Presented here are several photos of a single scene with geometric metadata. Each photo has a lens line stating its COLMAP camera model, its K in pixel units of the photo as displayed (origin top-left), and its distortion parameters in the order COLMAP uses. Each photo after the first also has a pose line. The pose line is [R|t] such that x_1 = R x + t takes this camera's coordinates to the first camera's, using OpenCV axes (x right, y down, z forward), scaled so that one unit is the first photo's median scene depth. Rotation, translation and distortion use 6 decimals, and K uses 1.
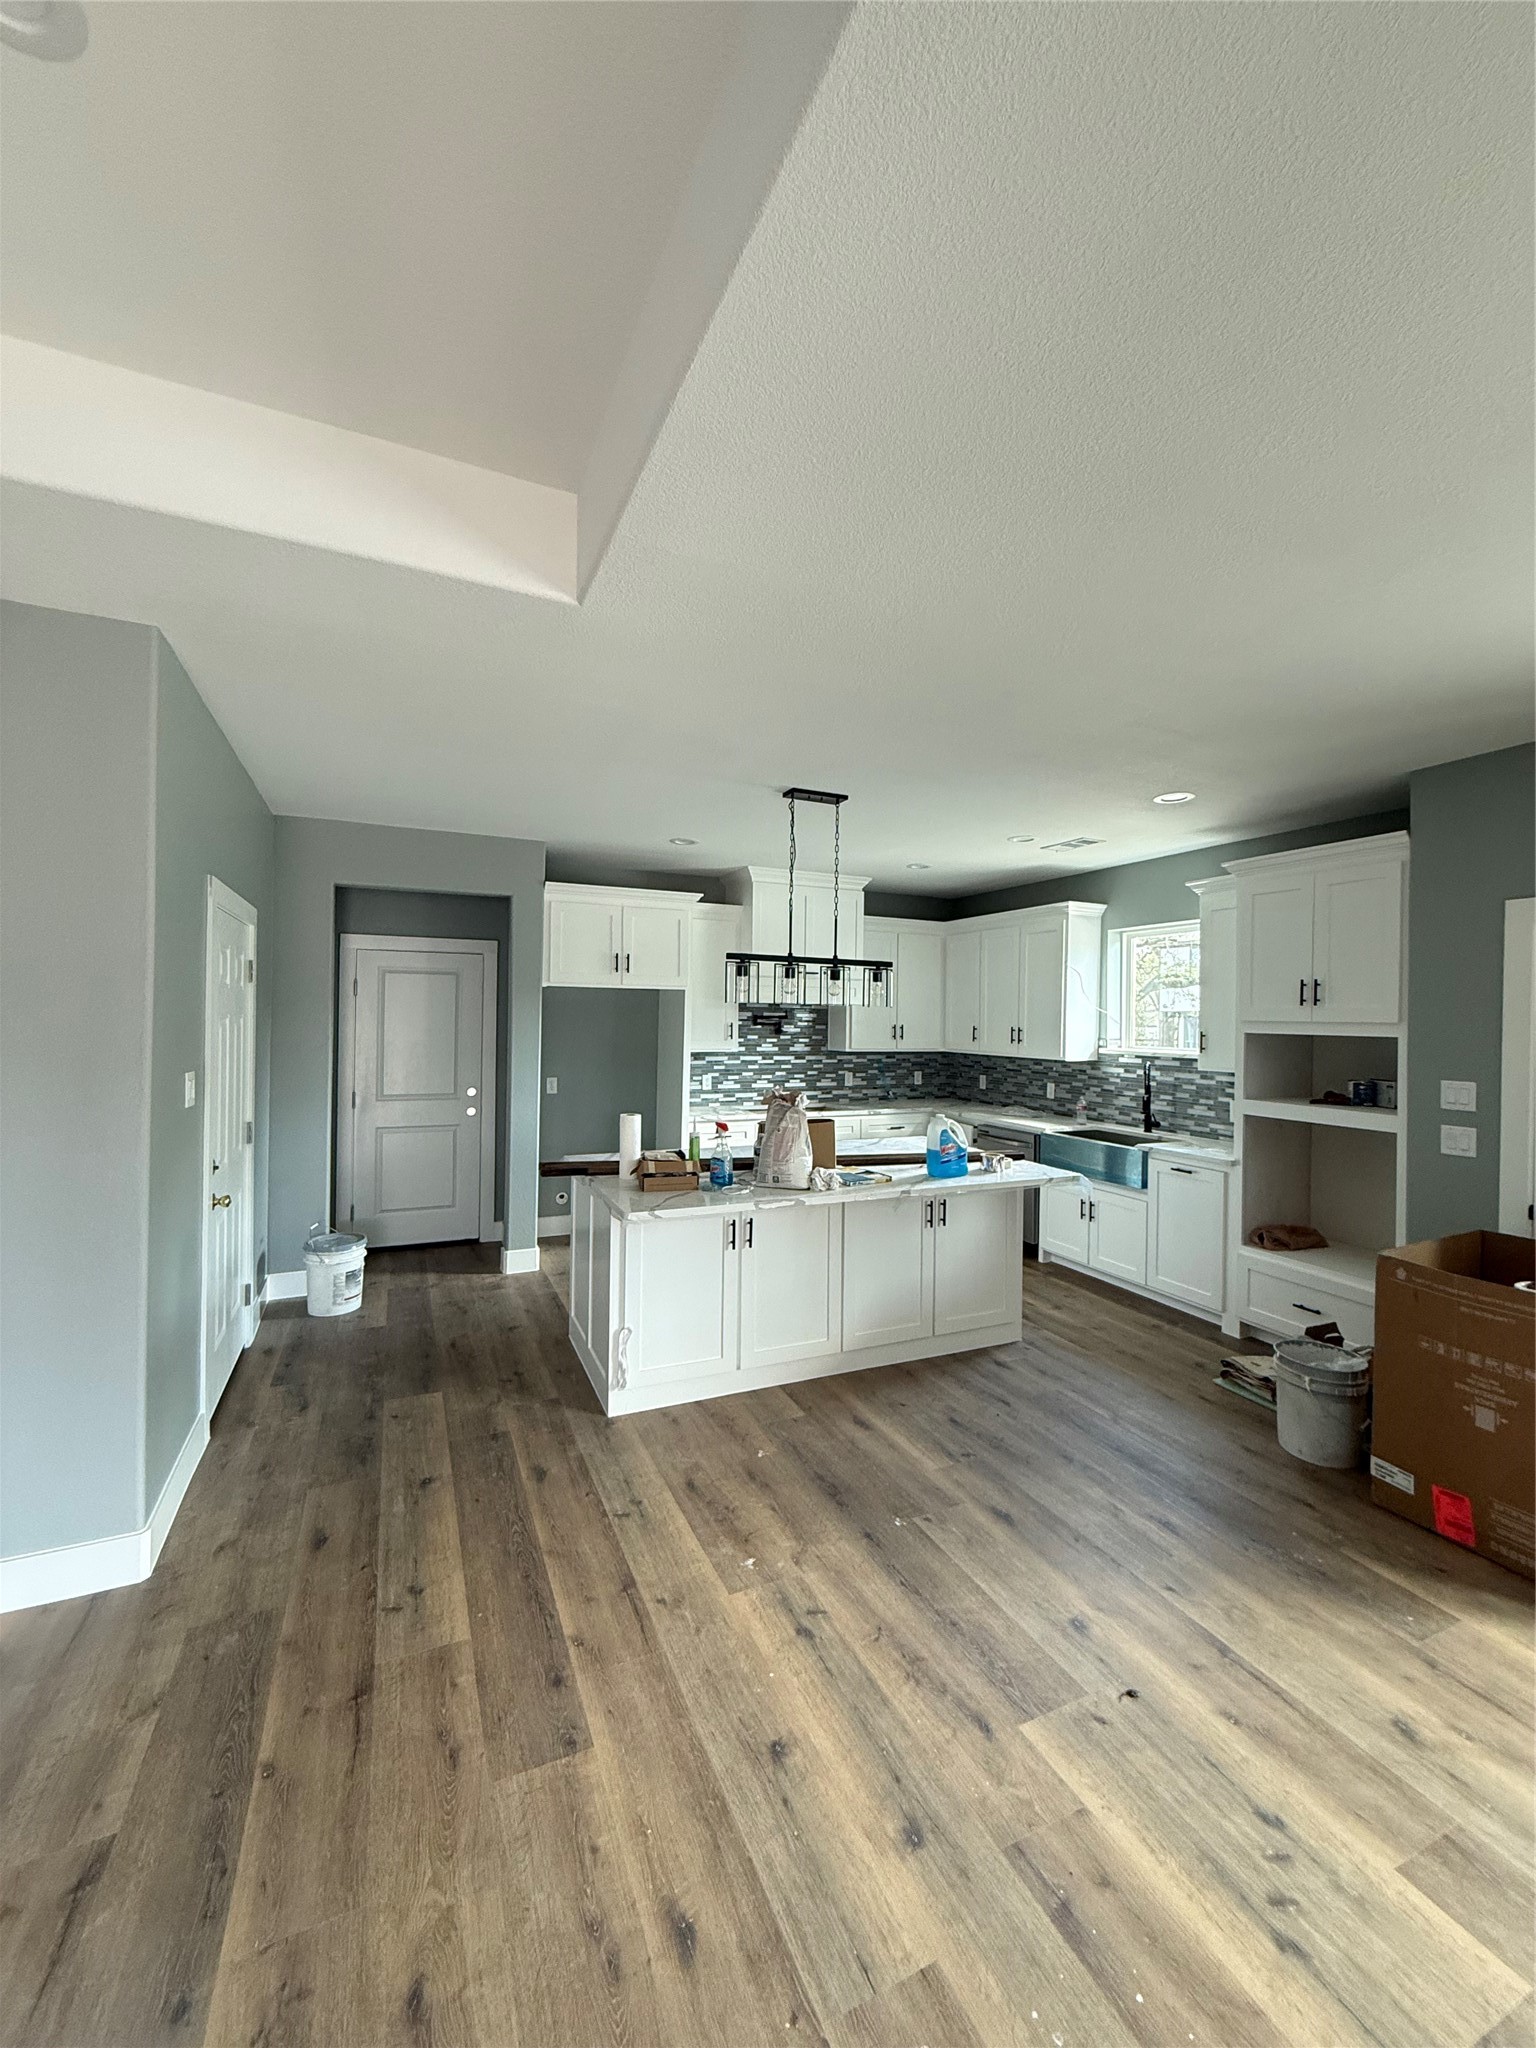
lens RADIAL K [[822.9, 0, 765.0], [0, 822.9, 1021.7], [0, 0, 1]] dist [-0.000181, 0.000385]
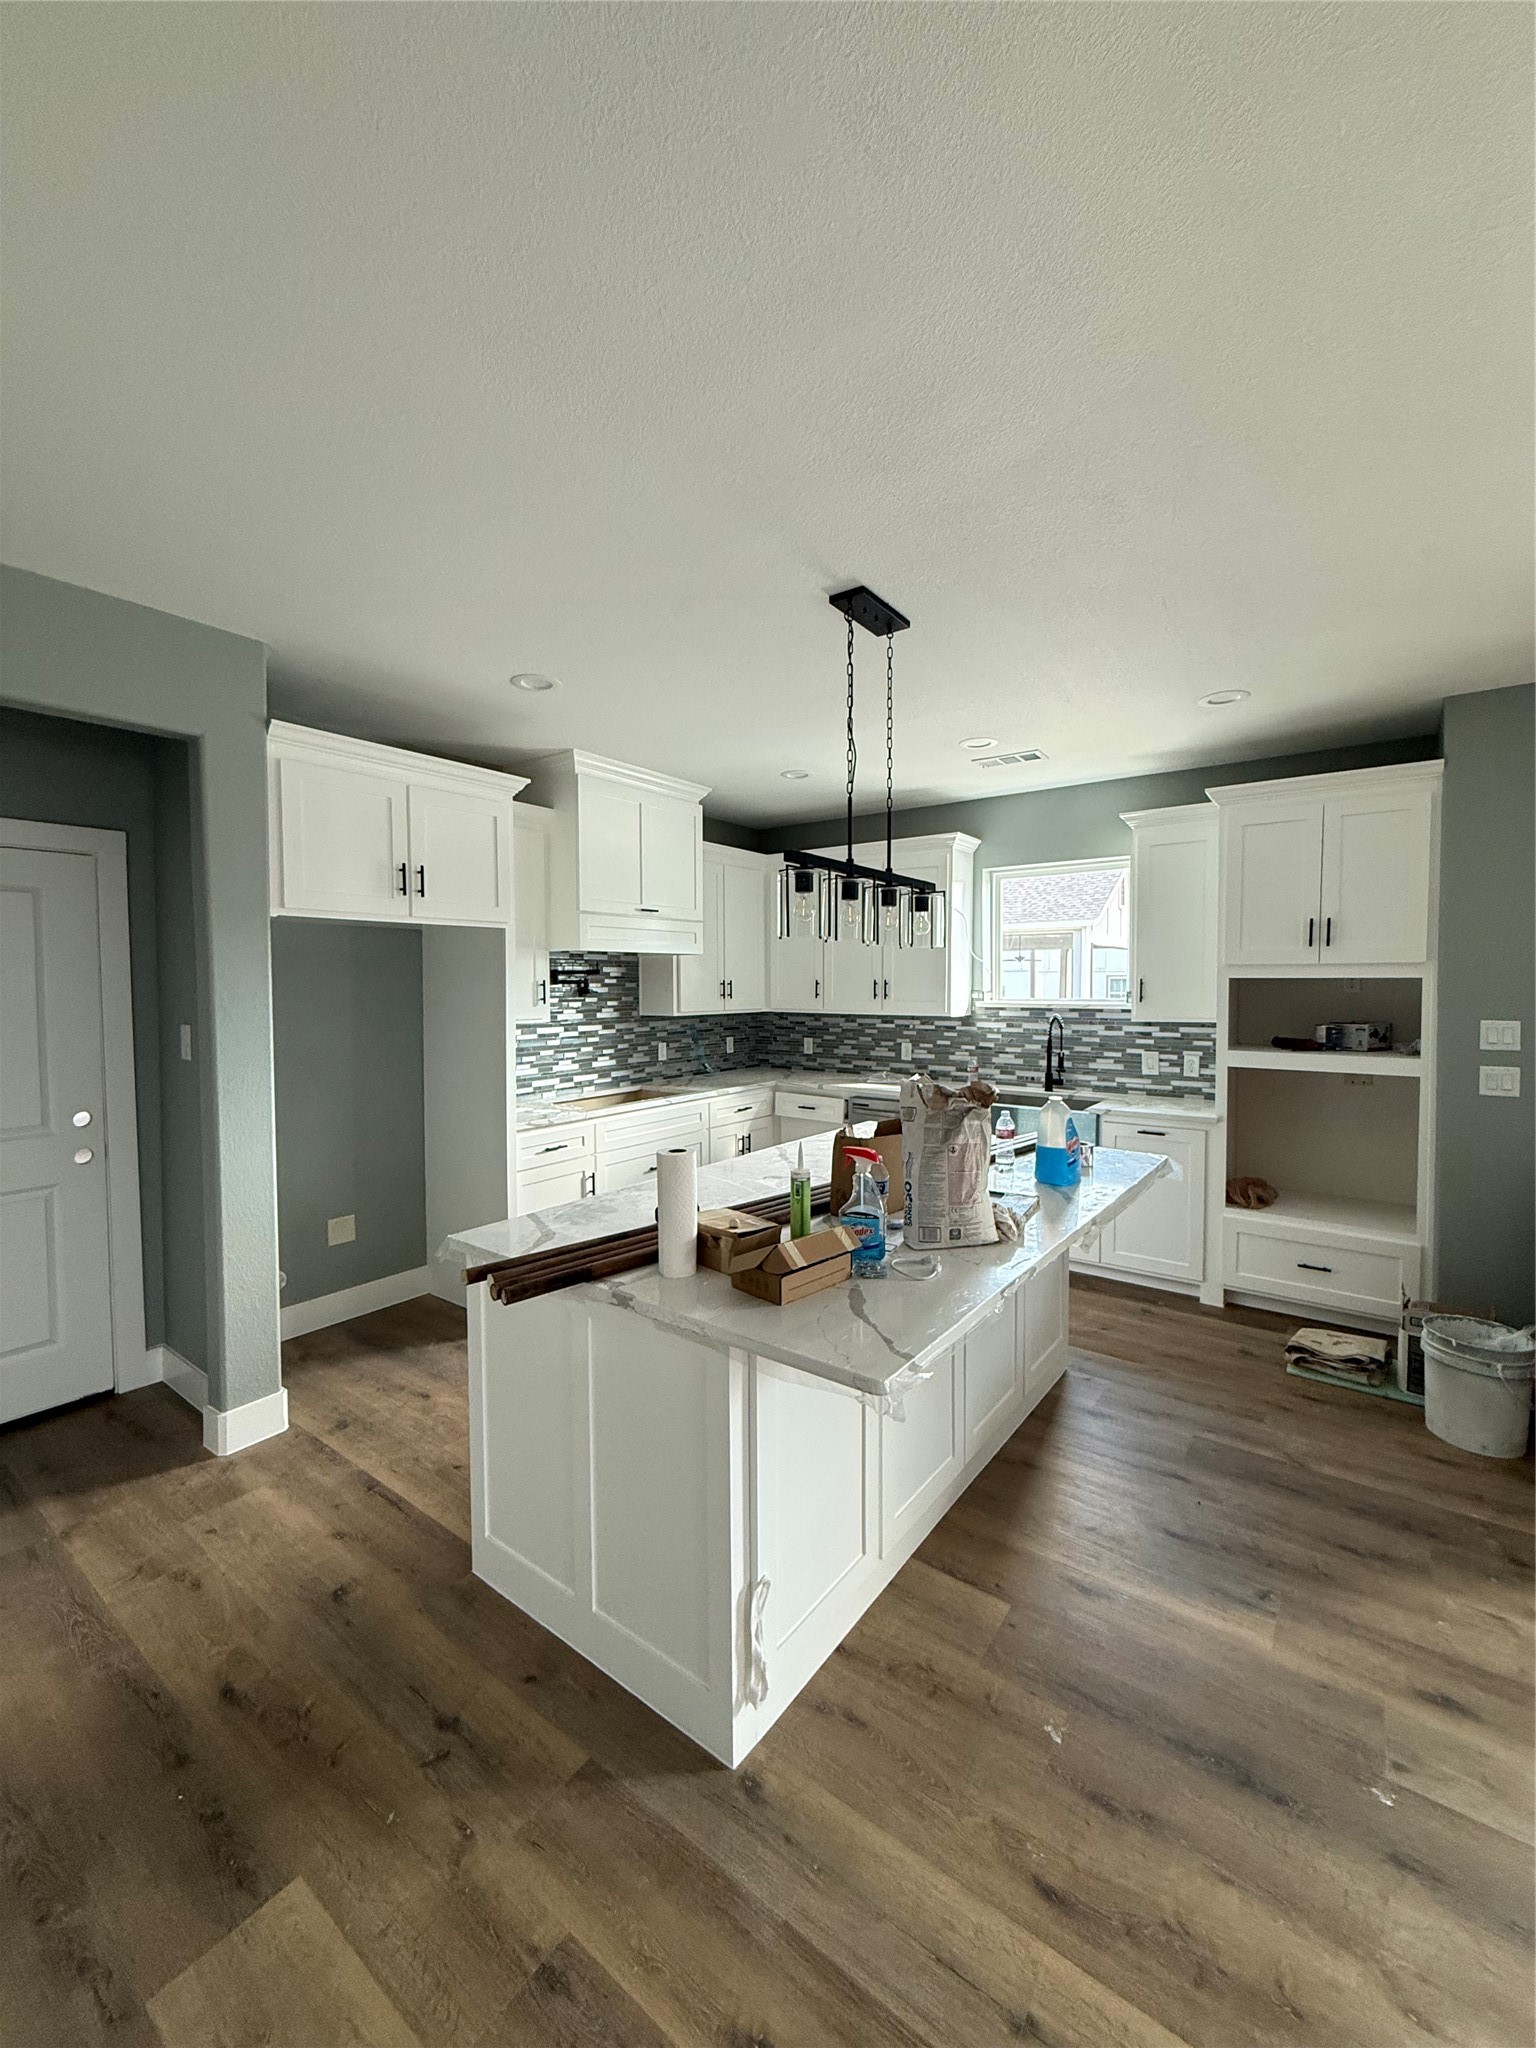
lens RADIAL K [[822.9, 0, 772.2], [0, 822.9, 1020.8], [0, 0, 1]] dist [-0.000181, 0.000385]
pose [[0.871726, -0.040386, 0.488327, -0.286430], [0.017991, 0.998564, 0.050468, 0.005456], [-0.489664, -0.035209, 0.871200, 0.418353]]
